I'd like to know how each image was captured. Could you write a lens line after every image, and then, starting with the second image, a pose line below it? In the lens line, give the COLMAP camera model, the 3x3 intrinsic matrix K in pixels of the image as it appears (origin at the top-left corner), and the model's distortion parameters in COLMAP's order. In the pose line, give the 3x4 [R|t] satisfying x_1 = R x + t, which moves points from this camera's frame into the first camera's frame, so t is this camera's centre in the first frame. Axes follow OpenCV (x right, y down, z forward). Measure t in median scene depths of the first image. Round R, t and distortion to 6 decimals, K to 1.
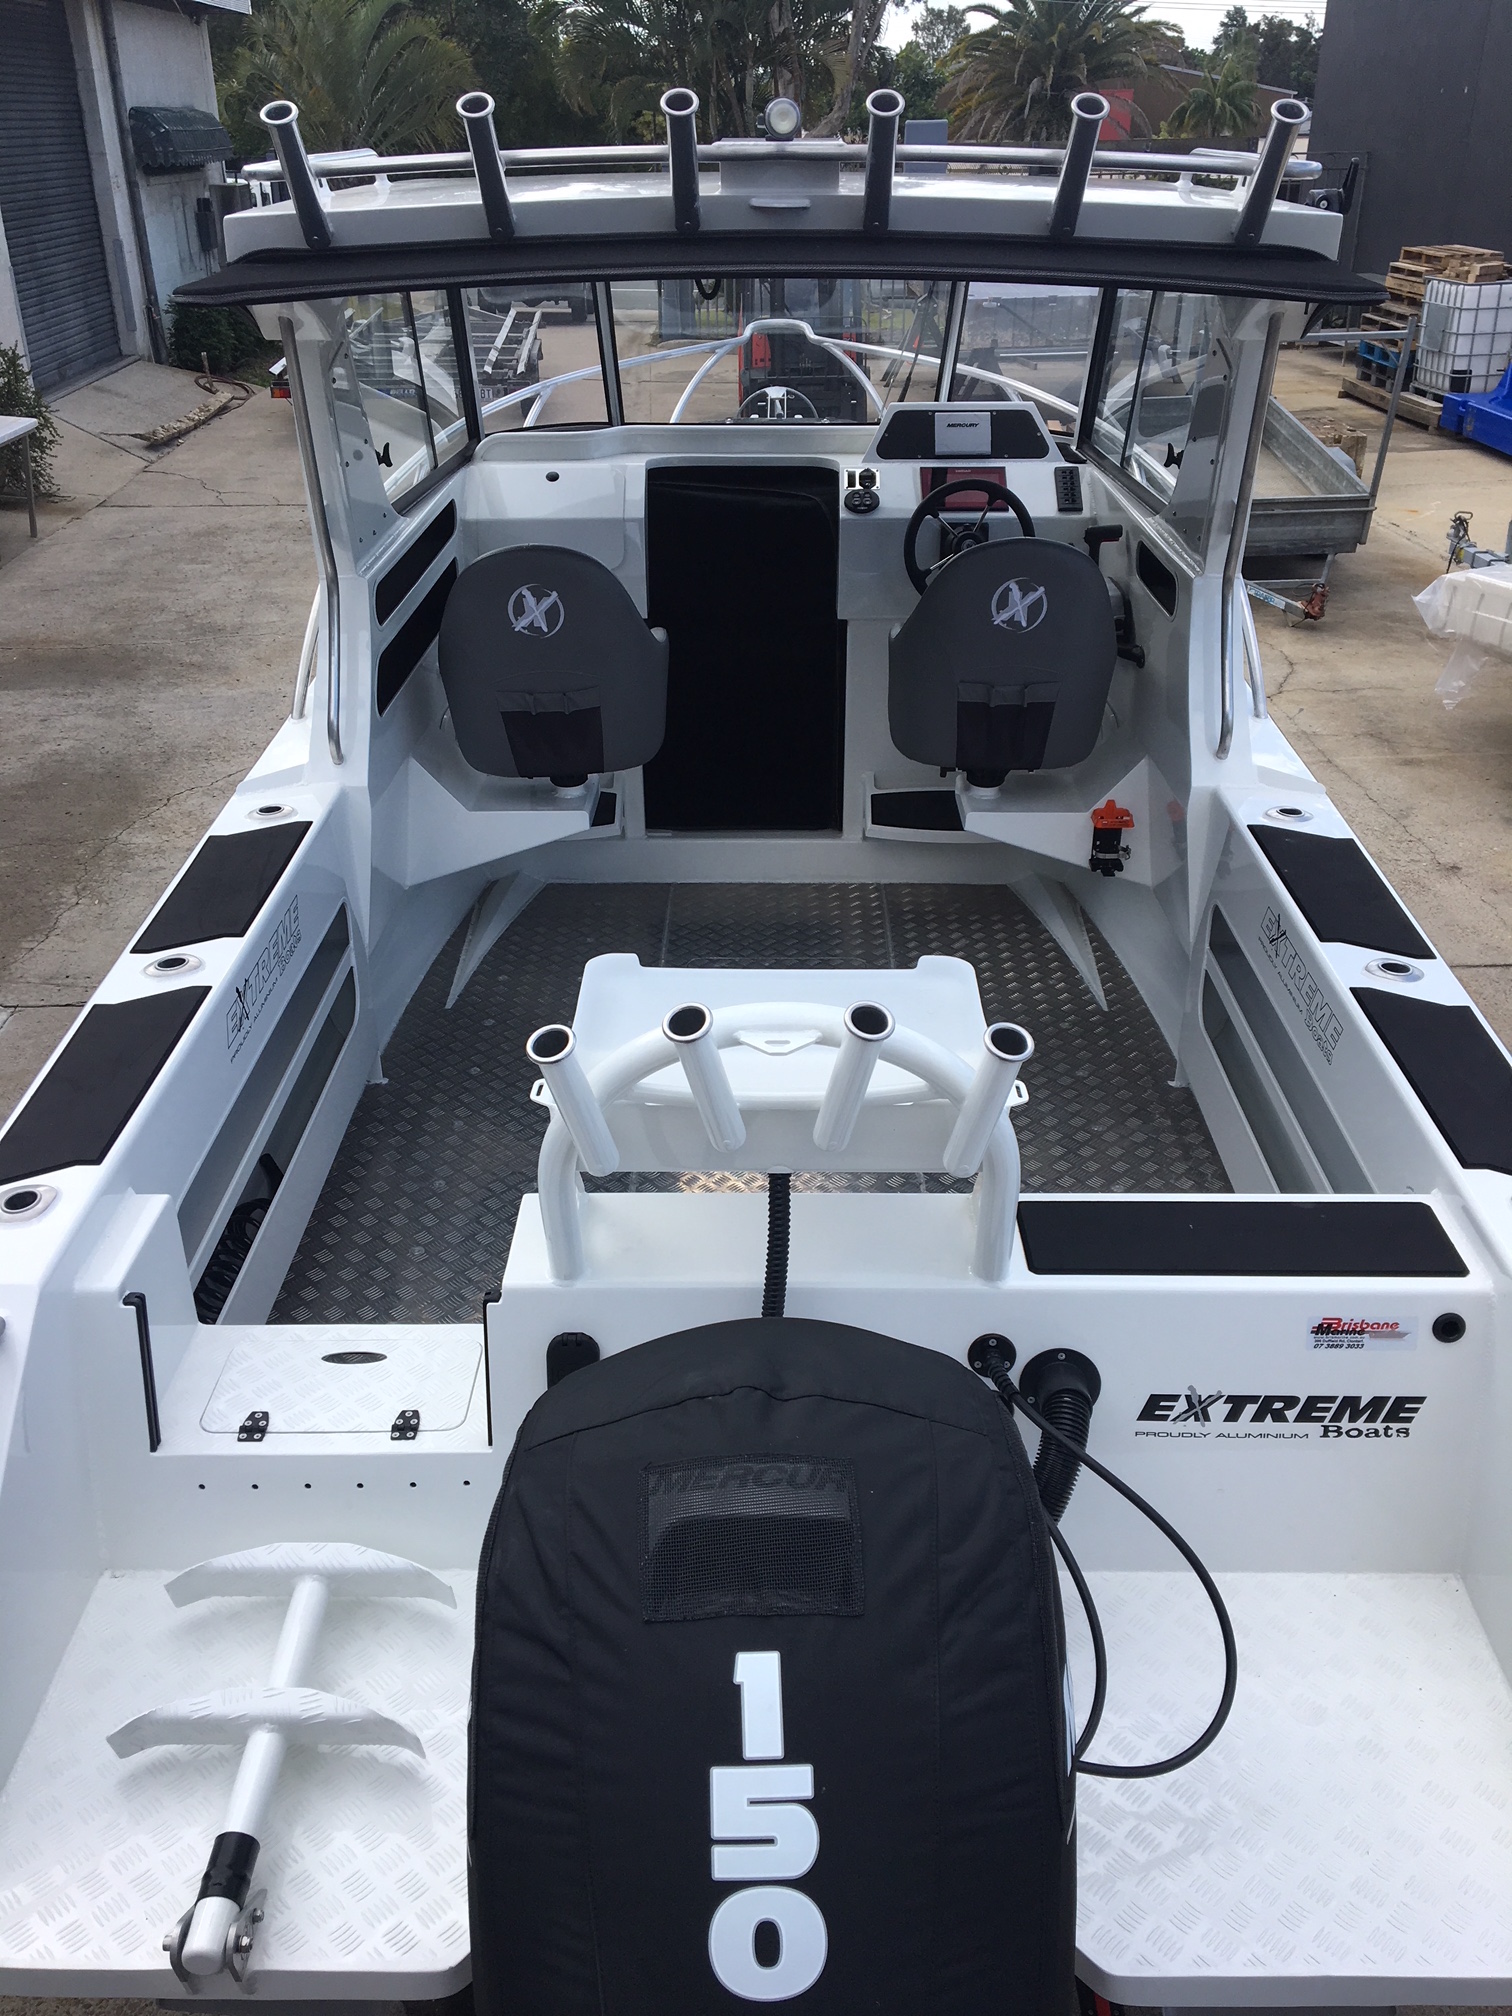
lens RADIAL K [[1691.2, 0, 729.5], [0, 1691.2, 1046.4], [0, 0, 1]] dist [0.075867, -0.122606]
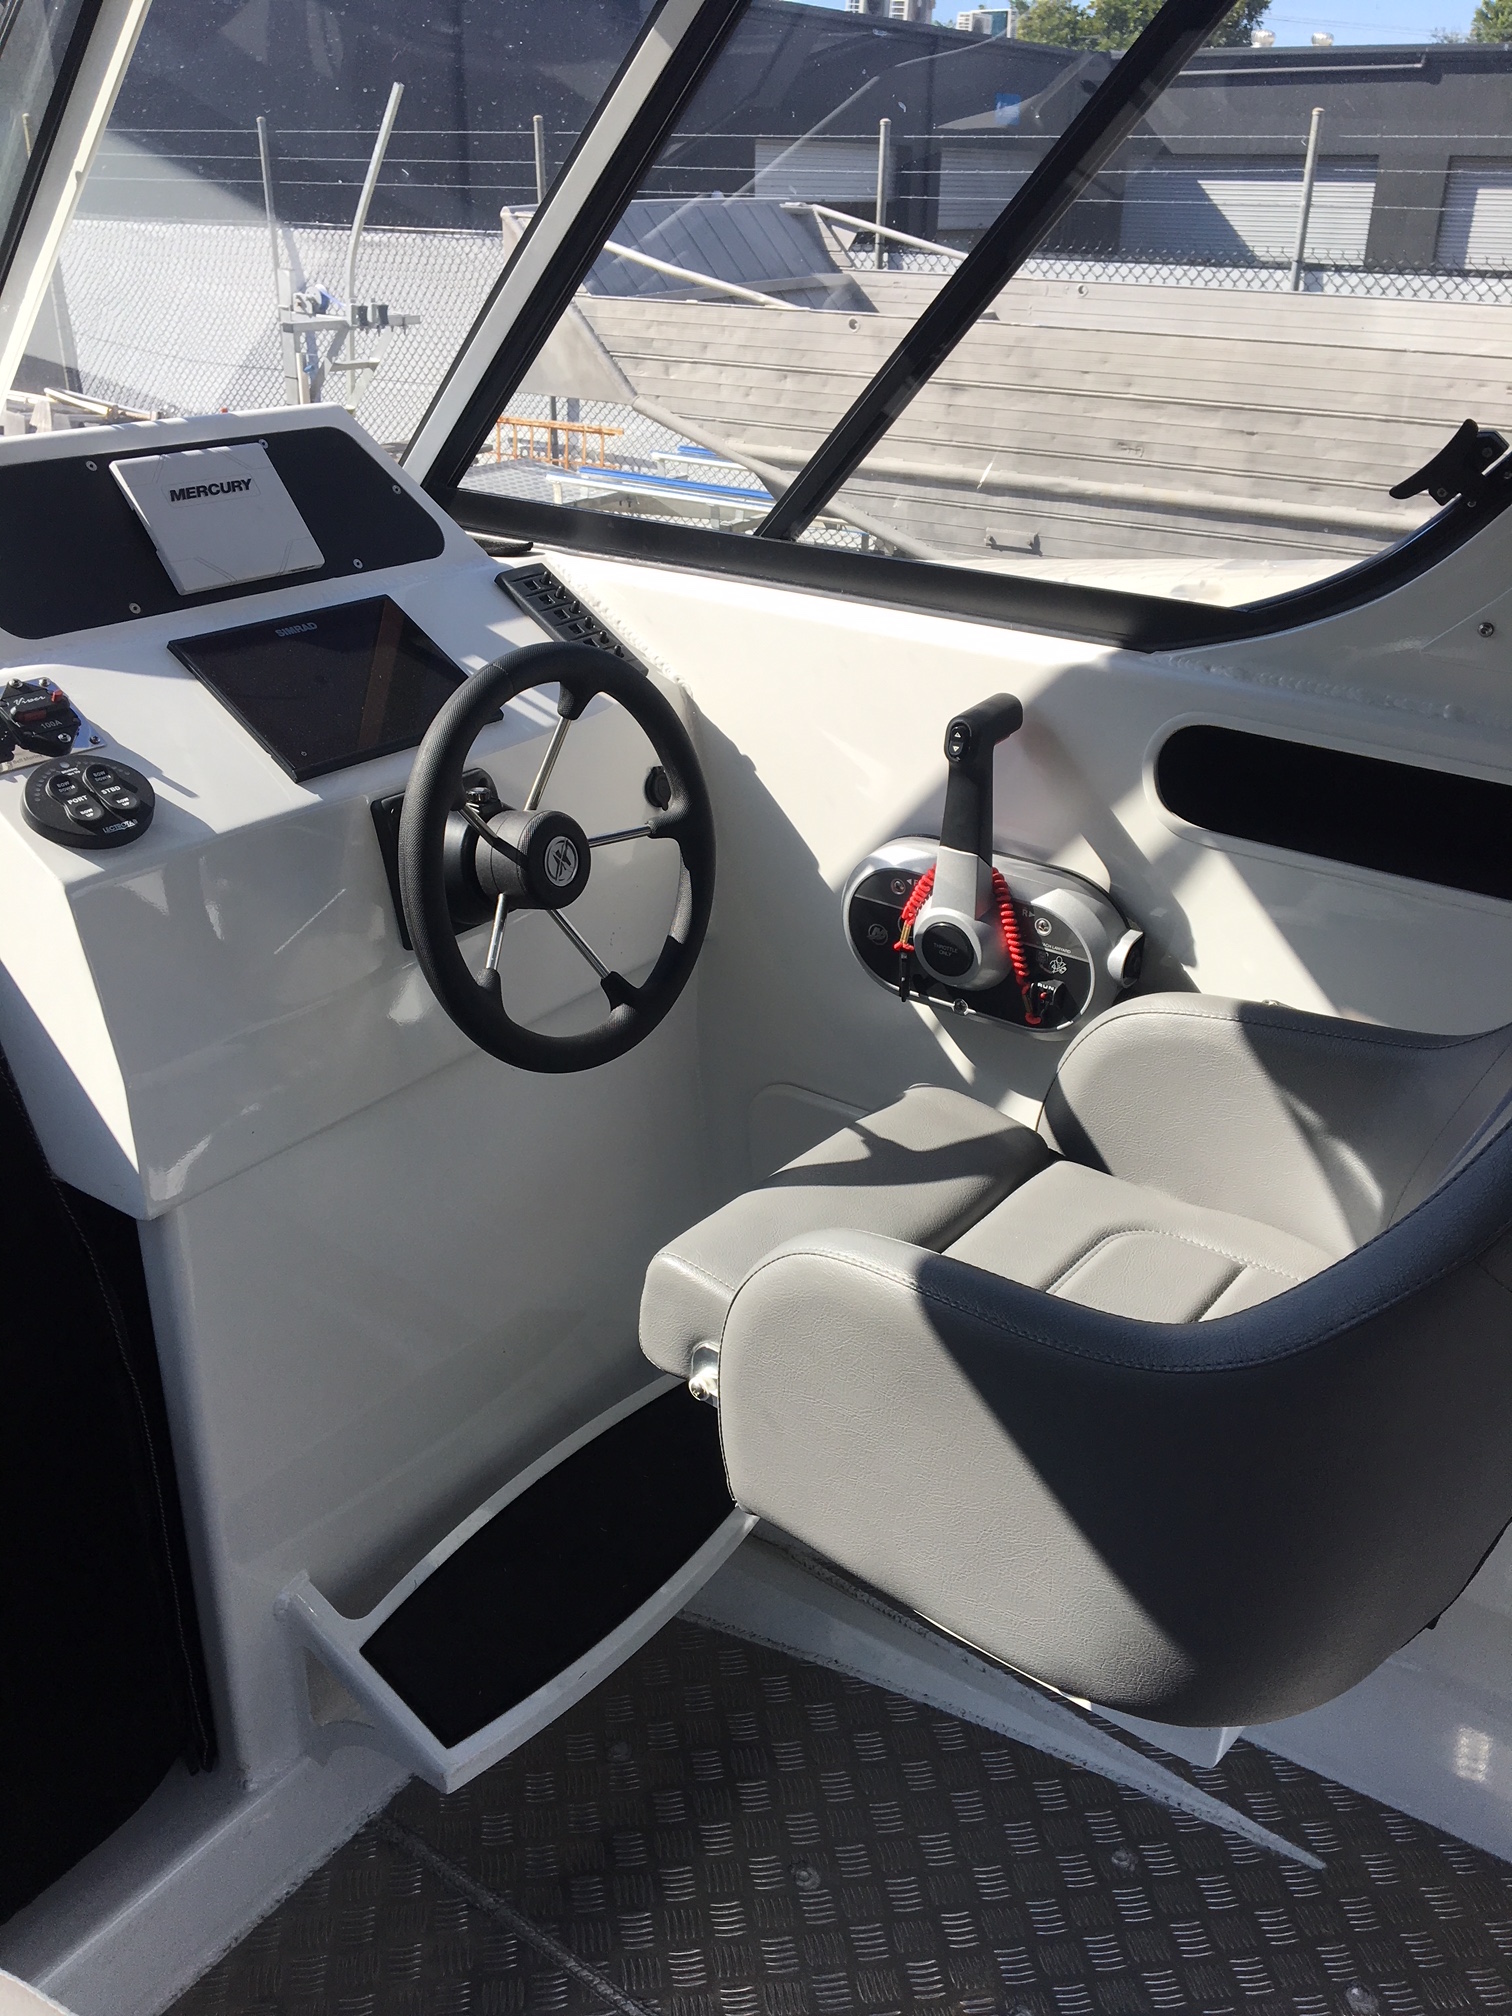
lens RADIAL K [[1691.2, 0, 746.8], [0, 1691.2, 1015.3], [0, 0, 1]] dist [0.075867, -0.122606]
pose [[0.566763, -0.346863, 0.747306, -0.074636], [0.377879, 0.915463, 0.138327, -0.286373], [-0.732111, 0.203993, 0.649923, 0.753011]]
